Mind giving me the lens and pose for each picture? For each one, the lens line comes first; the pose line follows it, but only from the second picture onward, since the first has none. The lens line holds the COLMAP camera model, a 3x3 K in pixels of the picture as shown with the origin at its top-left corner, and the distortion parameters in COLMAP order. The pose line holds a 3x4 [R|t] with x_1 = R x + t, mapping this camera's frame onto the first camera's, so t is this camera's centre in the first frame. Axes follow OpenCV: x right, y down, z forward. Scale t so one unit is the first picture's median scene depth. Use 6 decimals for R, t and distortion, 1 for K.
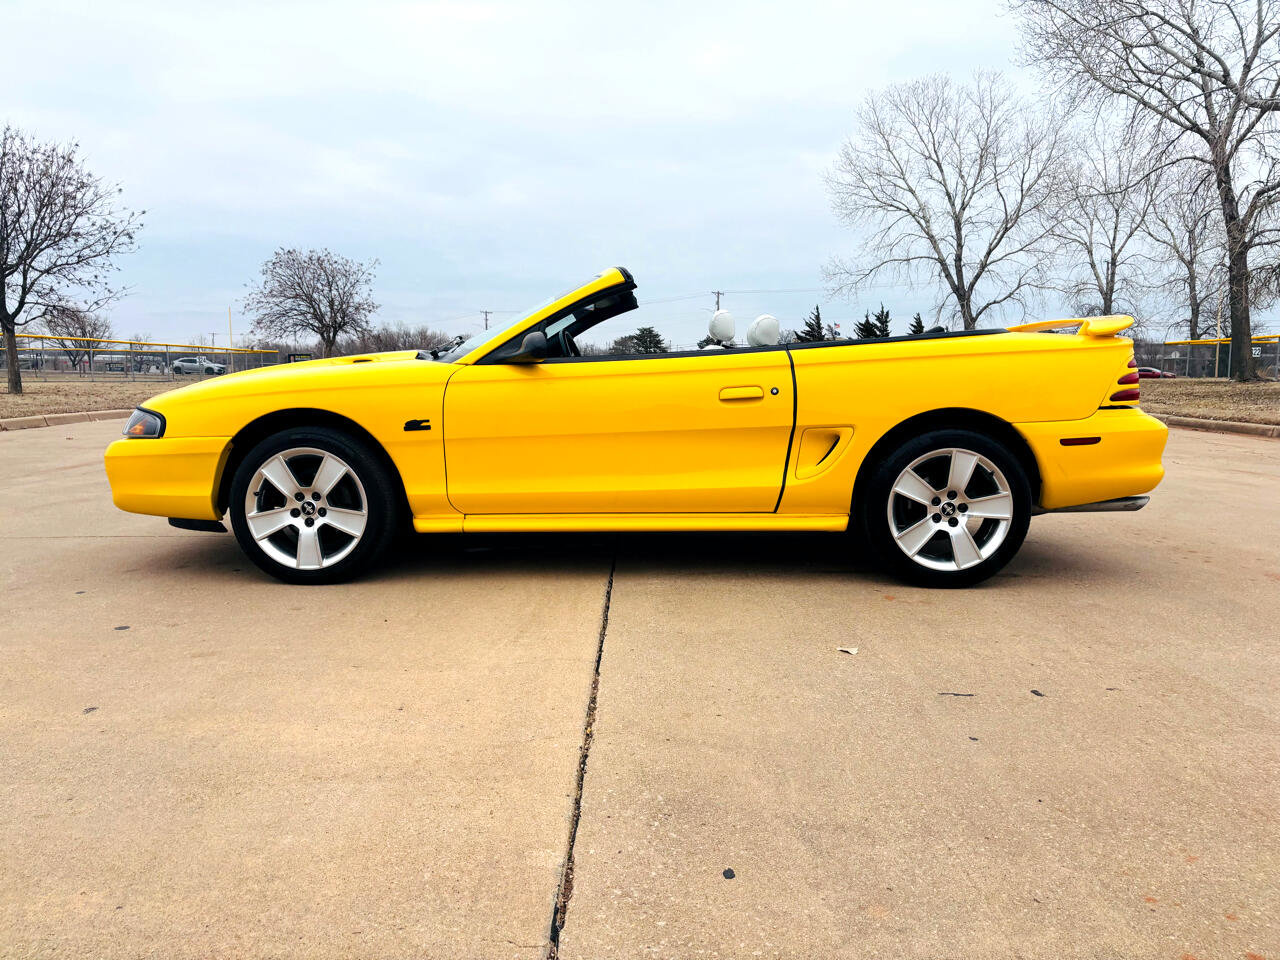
lens RADIAL K [[967.4, 0, 640.8], [0, 967.4, 473.8], [0, 0, 1]] dist [0.029703, -0.015044]
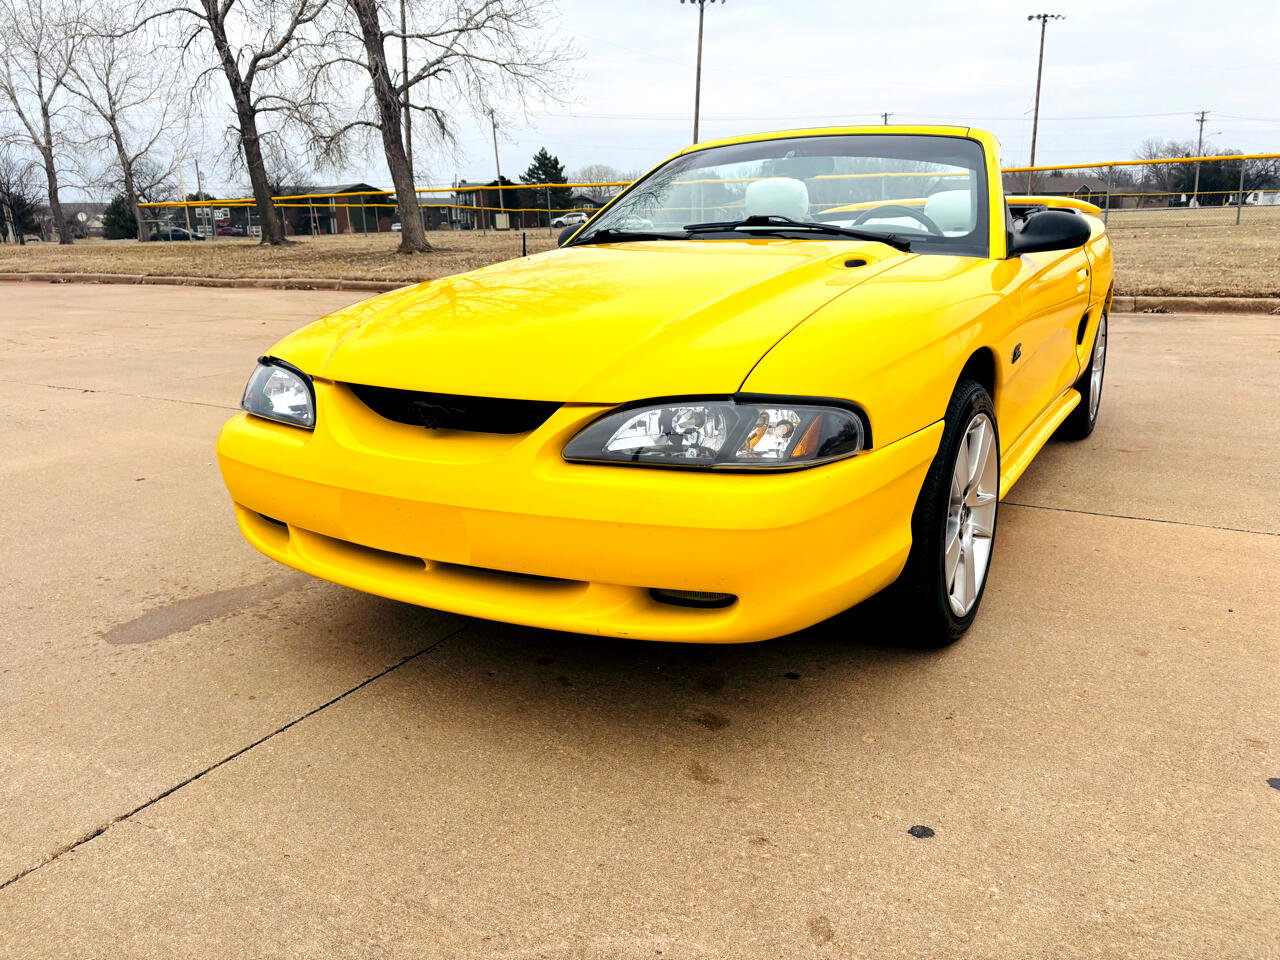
lens RADIAL K [[968.0, 0, 645.7], [0, 968.0, 461.5], [0, 0, 1]] dist [0.044315, -0.041329]
pose [[0.496167, -0.219597, 0.839997, -0.078996], [0.113190, 0.975589, 0.188185, -0.011106], [-0.860817, 0.001708, 0.508911, 0.072378]]
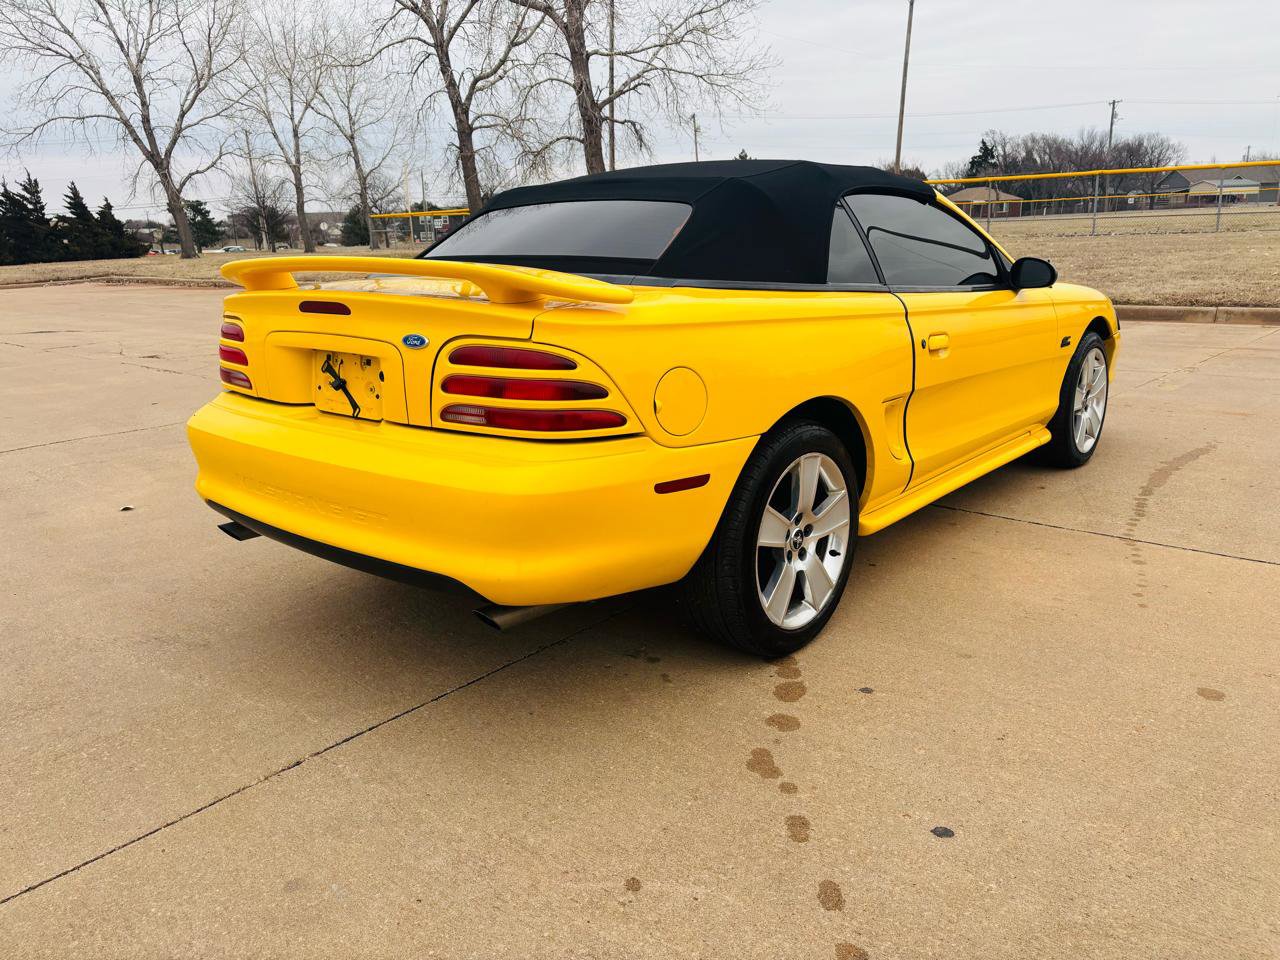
lens RADIAL K [[966.0, 0, 643.2], [0, 966.0, 458.8], [0, 0, 1]] dist [0.044059, -0.037062]
pose [[0.659115, -0.197655, 0.725603, -0.082110], [0.114158, 0.979959, 0.163244, -0.013677], [-0.743327, -0.024764, 0.668470, 0.064146]]
